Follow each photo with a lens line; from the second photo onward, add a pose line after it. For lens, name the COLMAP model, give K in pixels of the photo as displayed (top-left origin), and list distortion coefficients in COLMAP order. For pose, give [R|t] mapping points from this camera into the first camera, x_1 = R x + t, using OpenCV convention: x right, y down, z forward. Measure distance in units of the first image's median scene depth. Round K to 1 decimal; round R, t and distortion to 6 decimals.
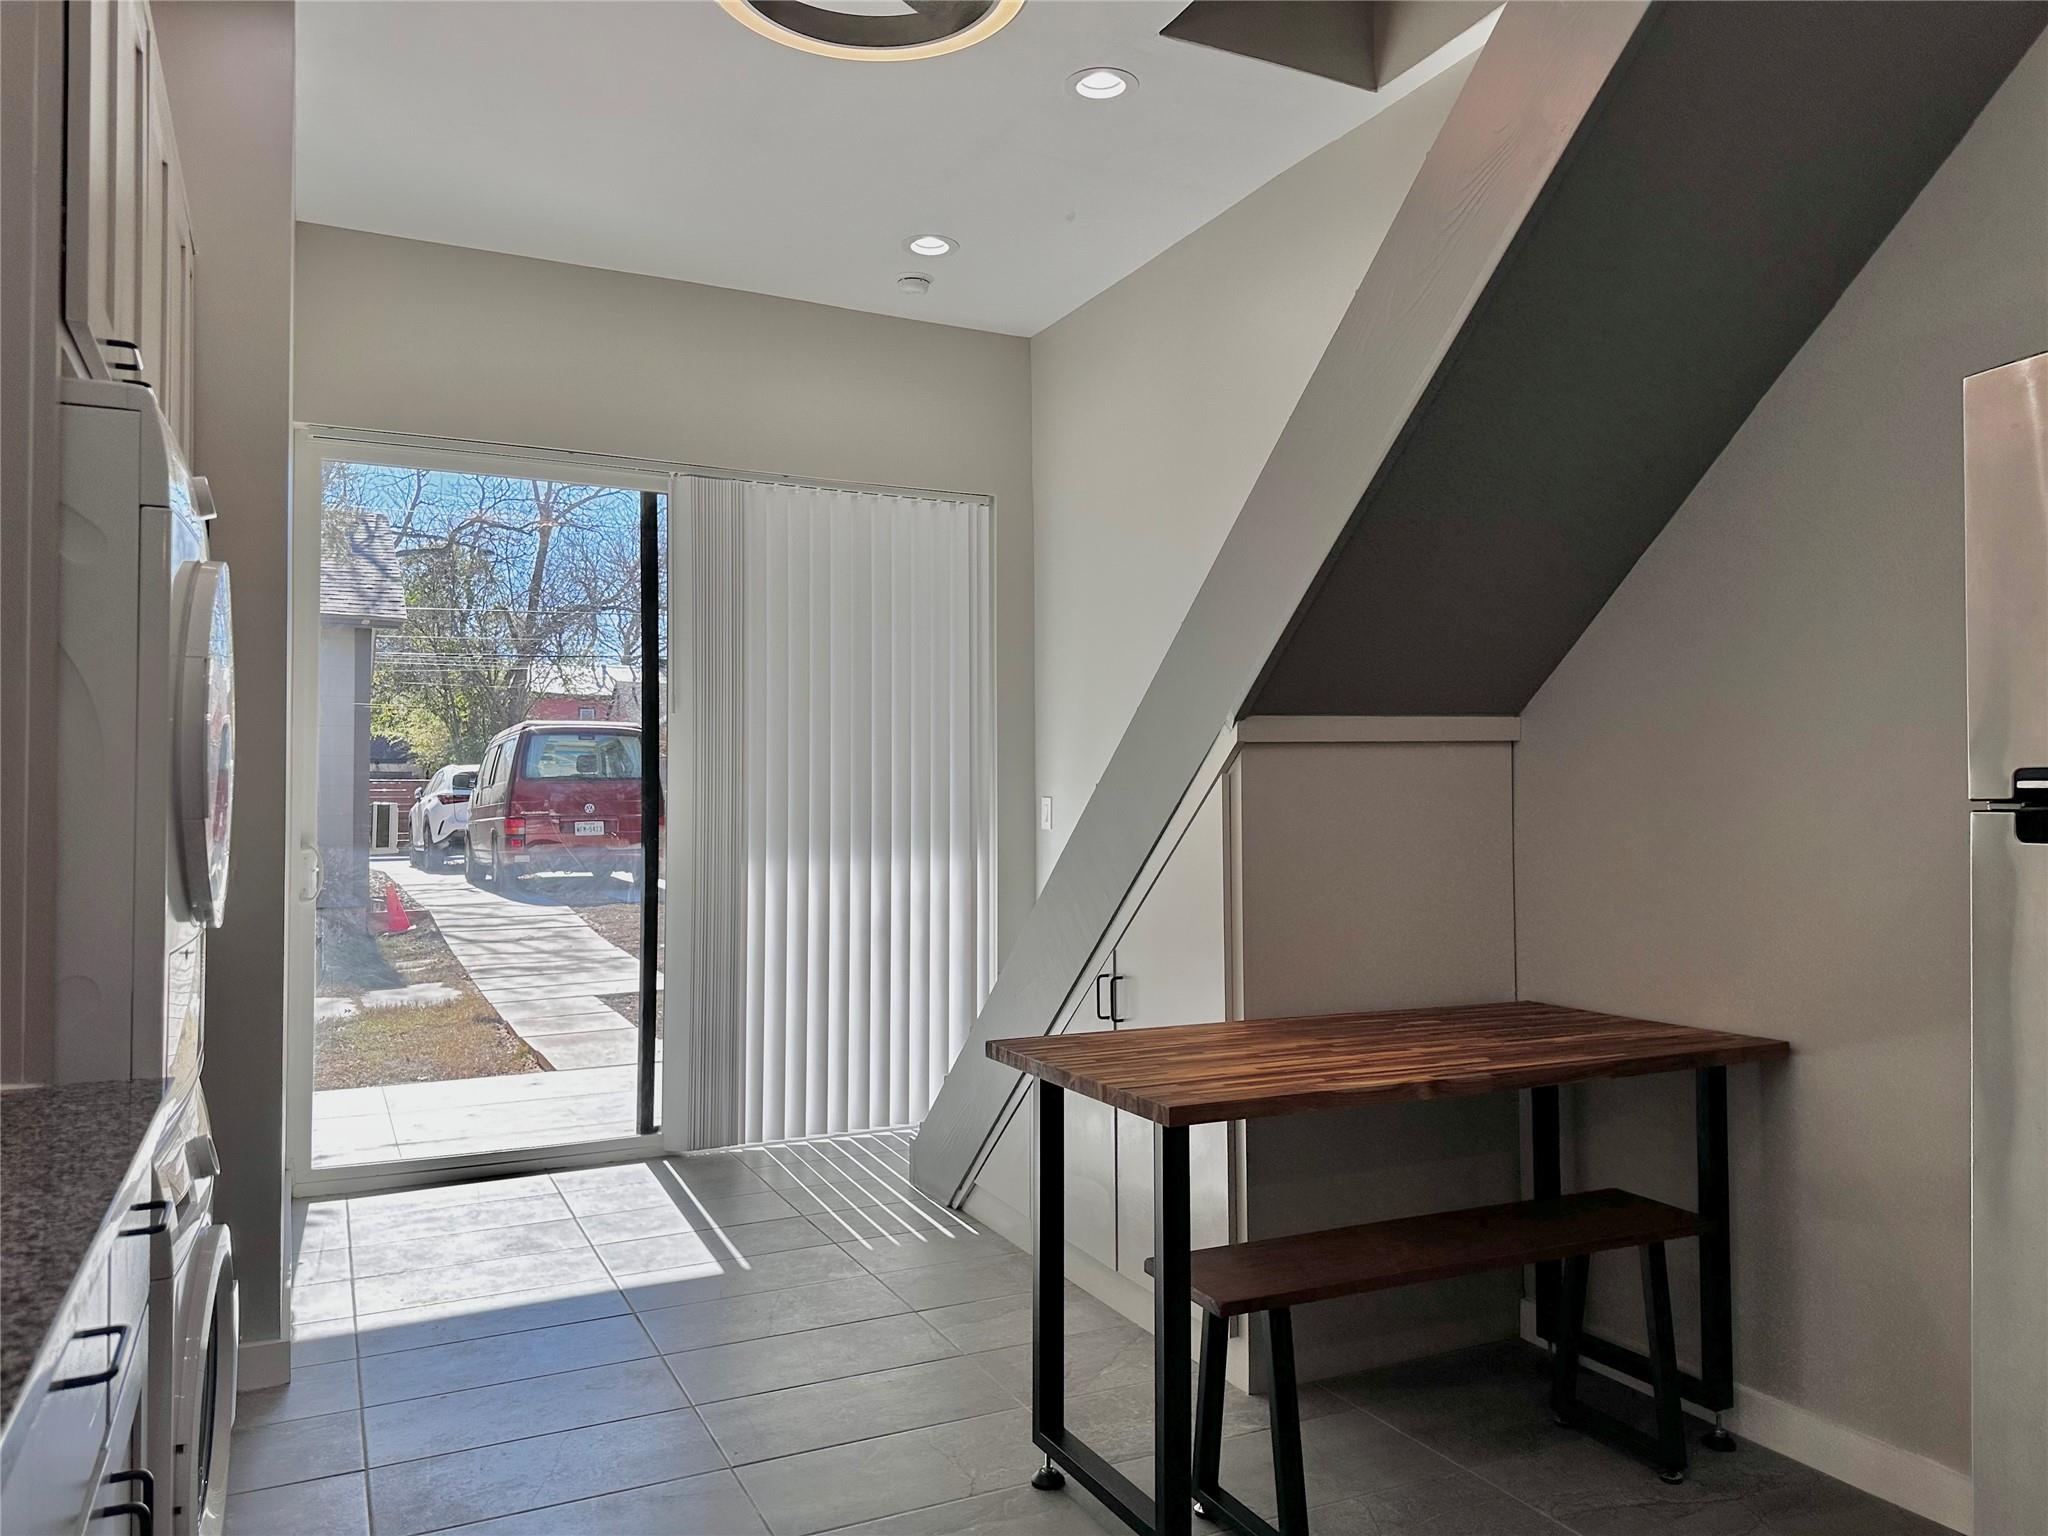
lens RADIAL K [[1423.6, 0, 1024.0], [0, 1423.6, 768.0], [0, 0, 1]] dist [0.159359, -0.244797]
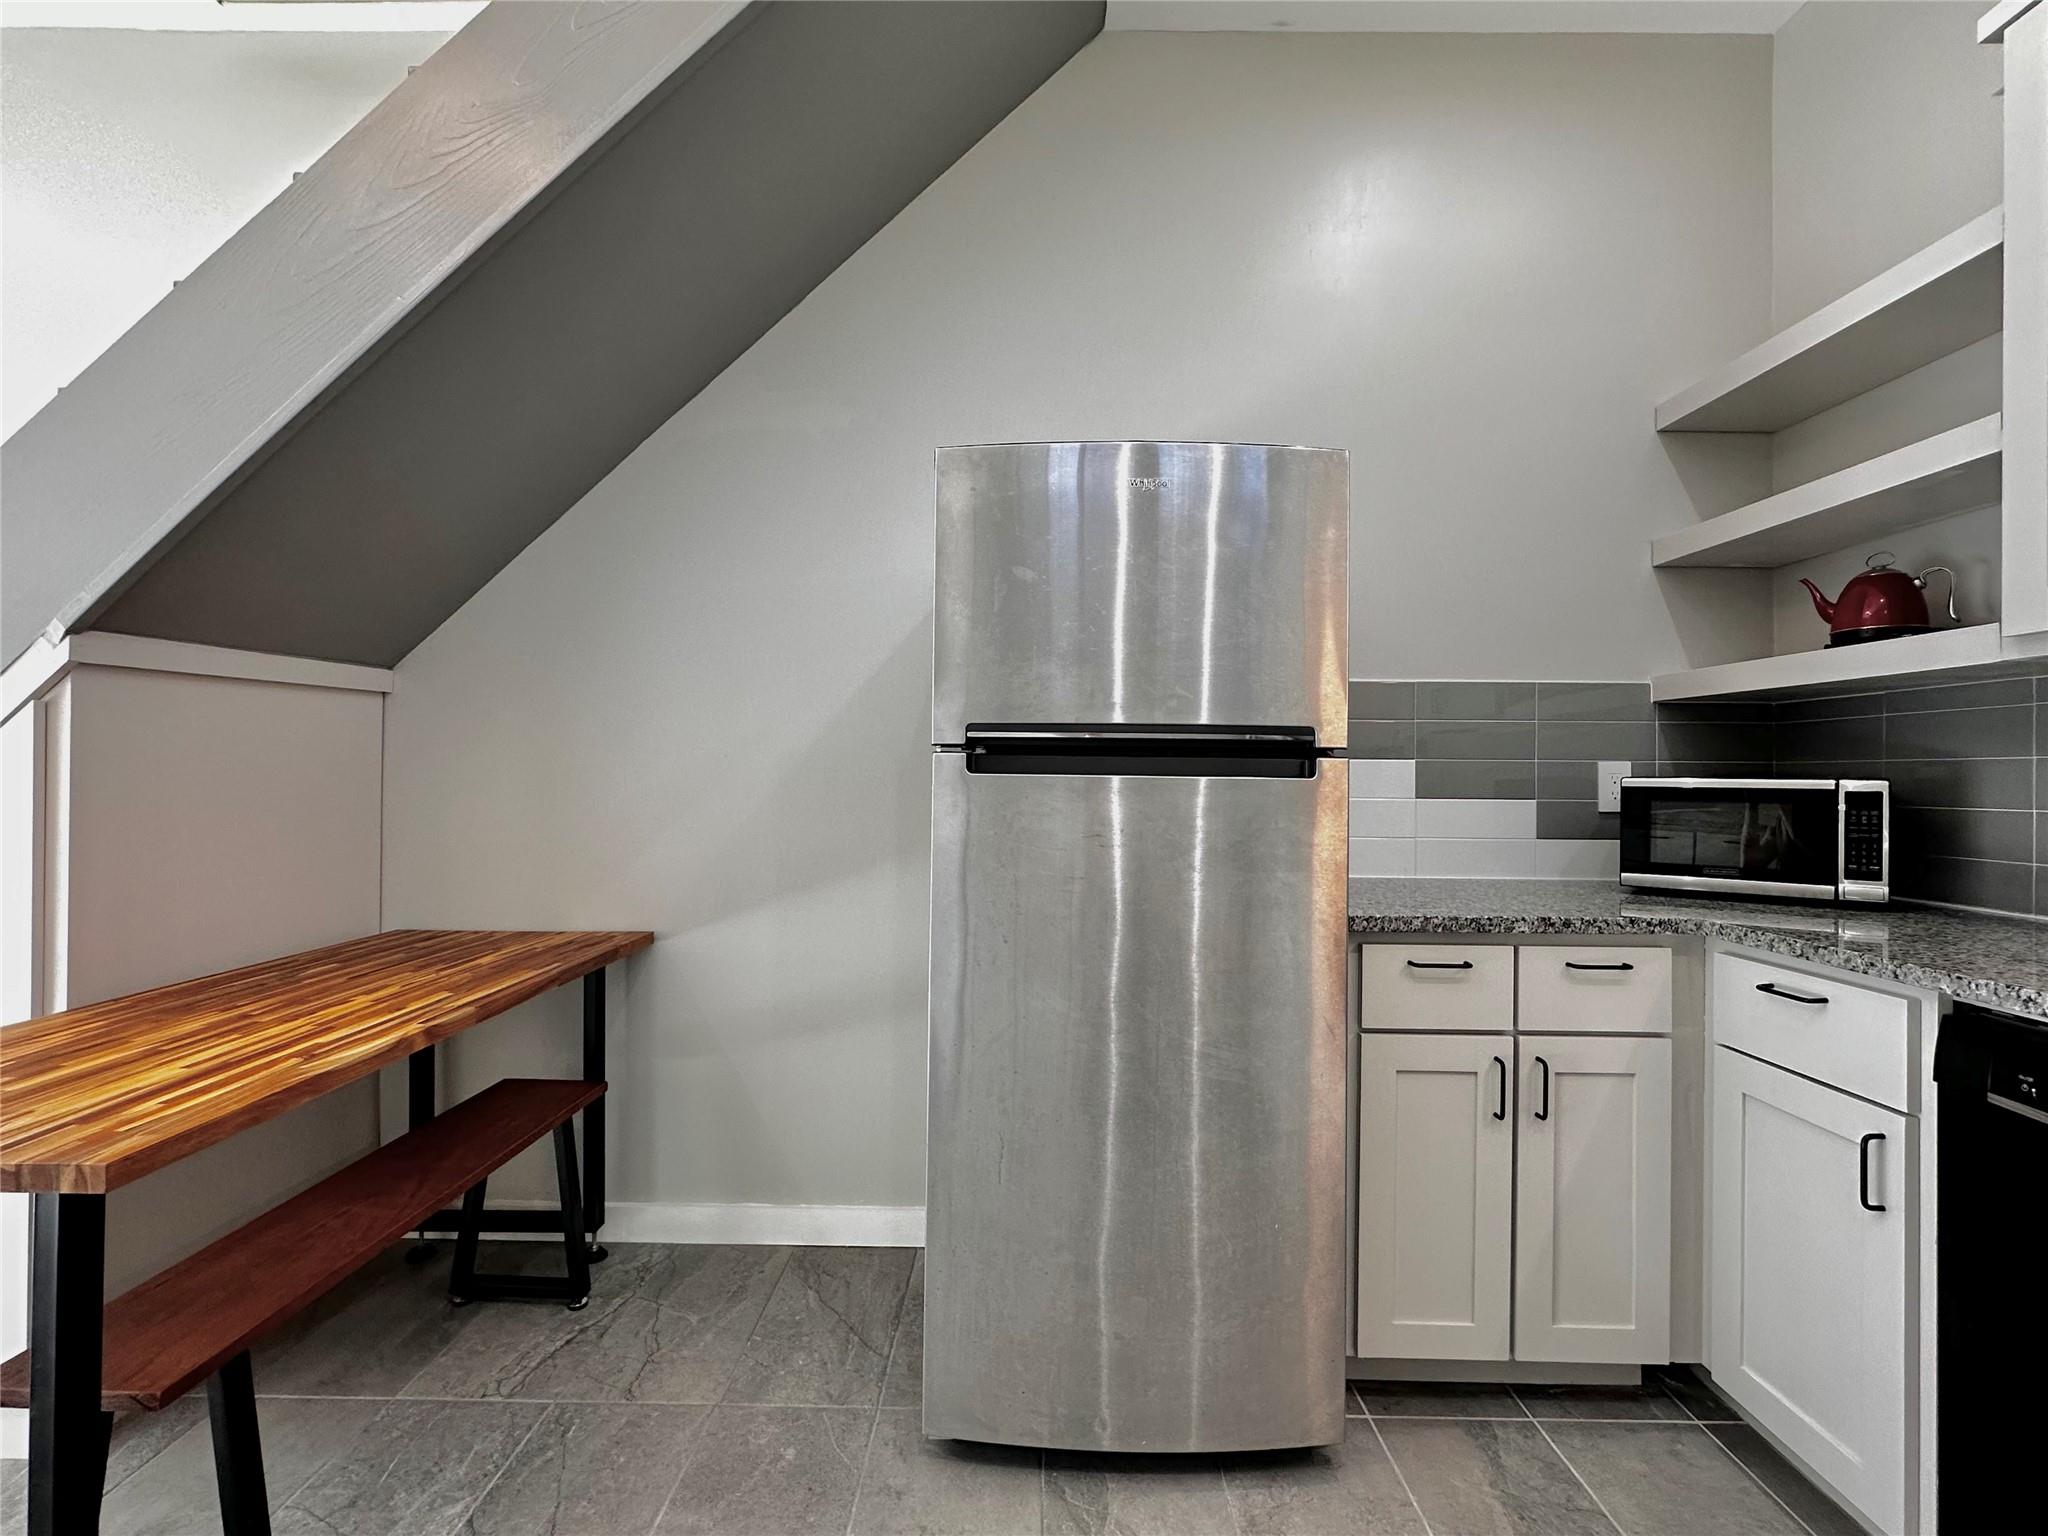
lens RADIAL K [[914.5, 0, 1024.0], [0, 914.5, 768.0], [0, 0, 1]] dist [-0.001290, -0.000025]
pose [[0.446507, 0.011456, 0.894707, -0.070731], [-0.032148, 0.999478, 0.003246, 0.024023], [-0.894203, -0.030213, 0.446642, 0.316631]]
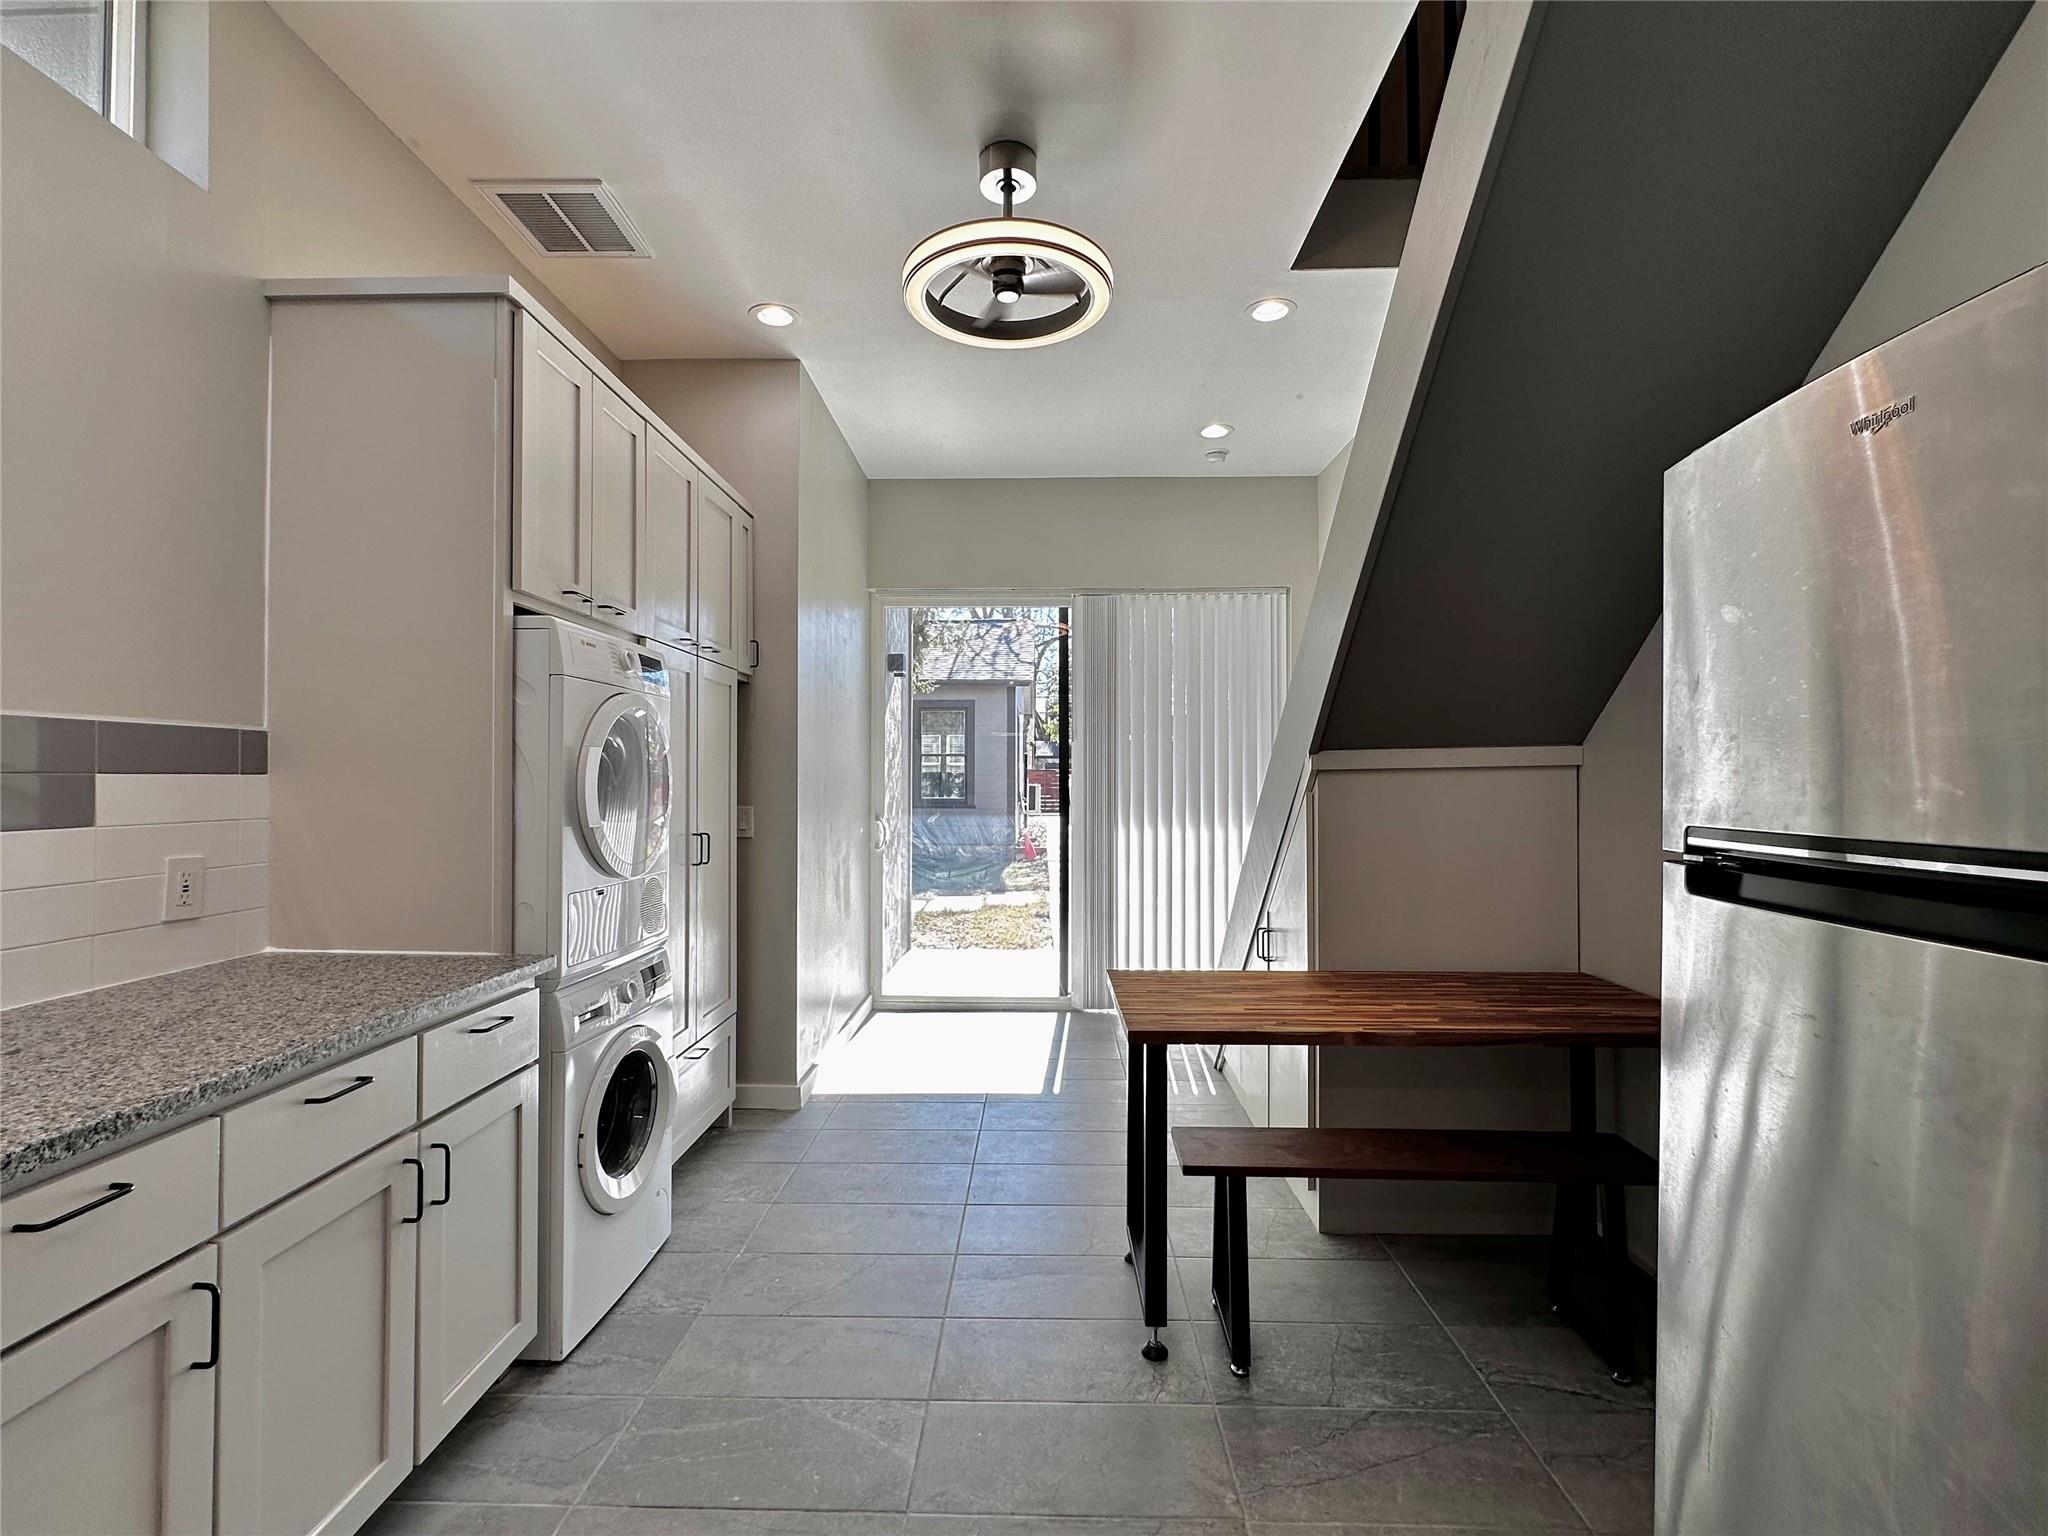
lens RADIAL K [[918.9, 0, 1024.0], [0, 918.9, 768.0], [0, 0, 1]] dist [-0.001162, 0.000000]
pose [[0.887833, -0.003108, -0.460154, 0.330514], [0.008055, 0.999929, 0.008788, -0.031972], [0.460094, -0.011509, 0.887795, 0.089096]]
